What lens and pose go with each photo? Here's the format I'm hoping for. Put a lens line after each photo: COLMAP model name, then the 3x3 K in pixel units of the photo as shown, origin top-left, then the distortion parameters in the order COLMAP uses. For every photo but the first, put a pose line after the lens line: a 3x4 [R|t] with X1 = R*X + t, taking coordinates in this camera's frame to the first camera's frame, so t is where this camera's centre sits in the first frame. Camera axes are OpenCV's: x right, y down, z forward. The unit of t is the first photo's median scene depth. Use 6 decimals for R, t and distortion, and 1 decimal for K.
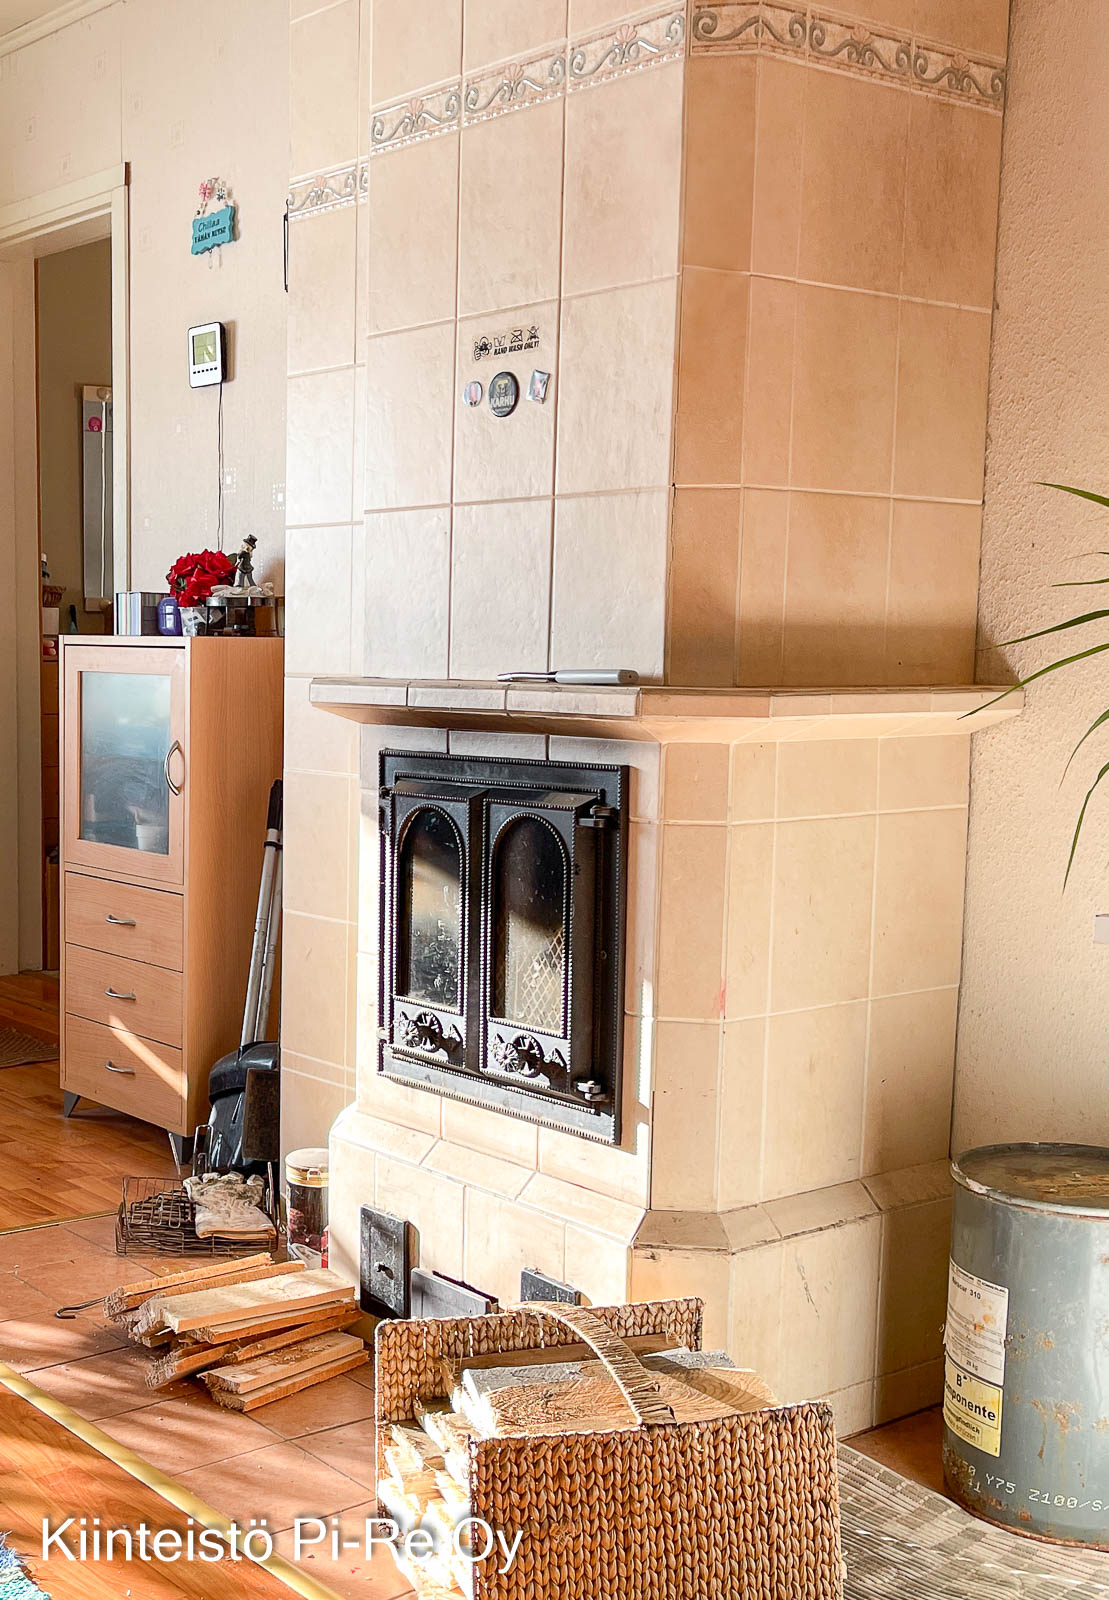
lens RADIAL K [[1871.6, 0, 279.7], [0, 1871.6, 872.3], [0, 0, 1]] dist [0.068514, -0.067925]
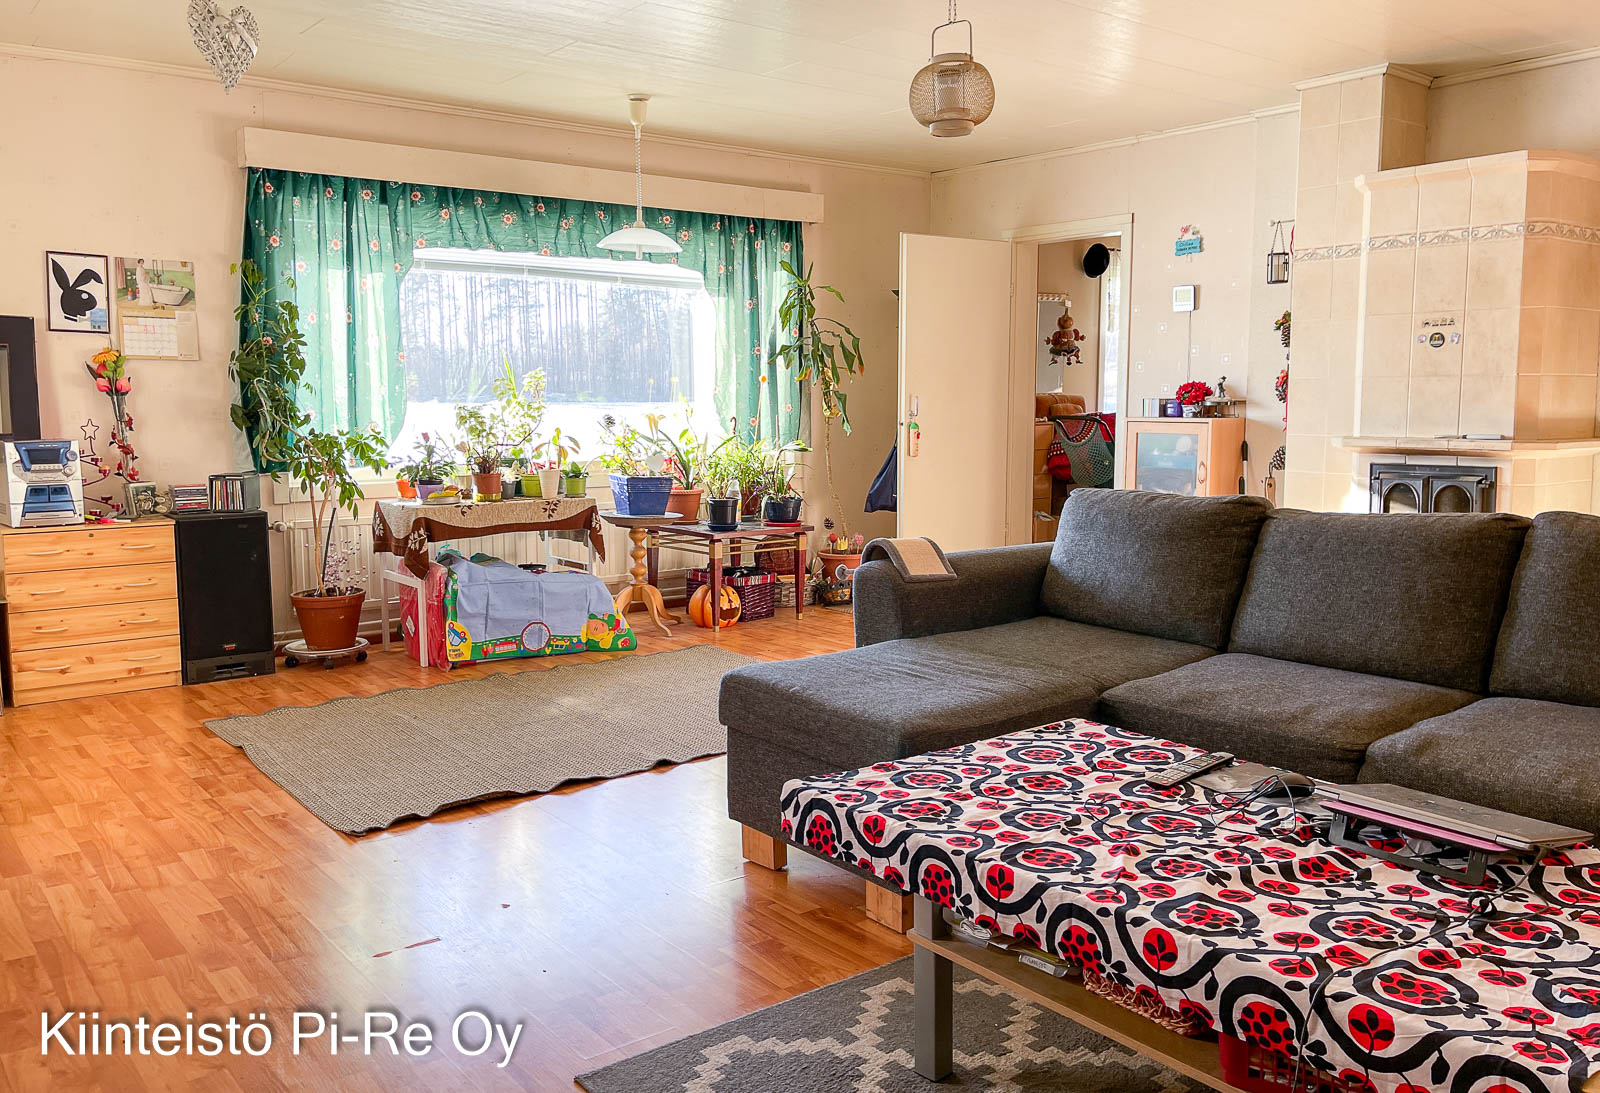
lens RADIAL K [[1267.9, 0, 800.0], [0, 1267.9, 546.5], [0, 0, 1]] dist [0.008456, -0.004359]
pose [[0.999200, -0.013899, 0.037488, -0.967203], [0.014120, 0.999884, -0.005632, 0.064178], [-0.037406, 0.006156, 0.999281, -0.946556]]
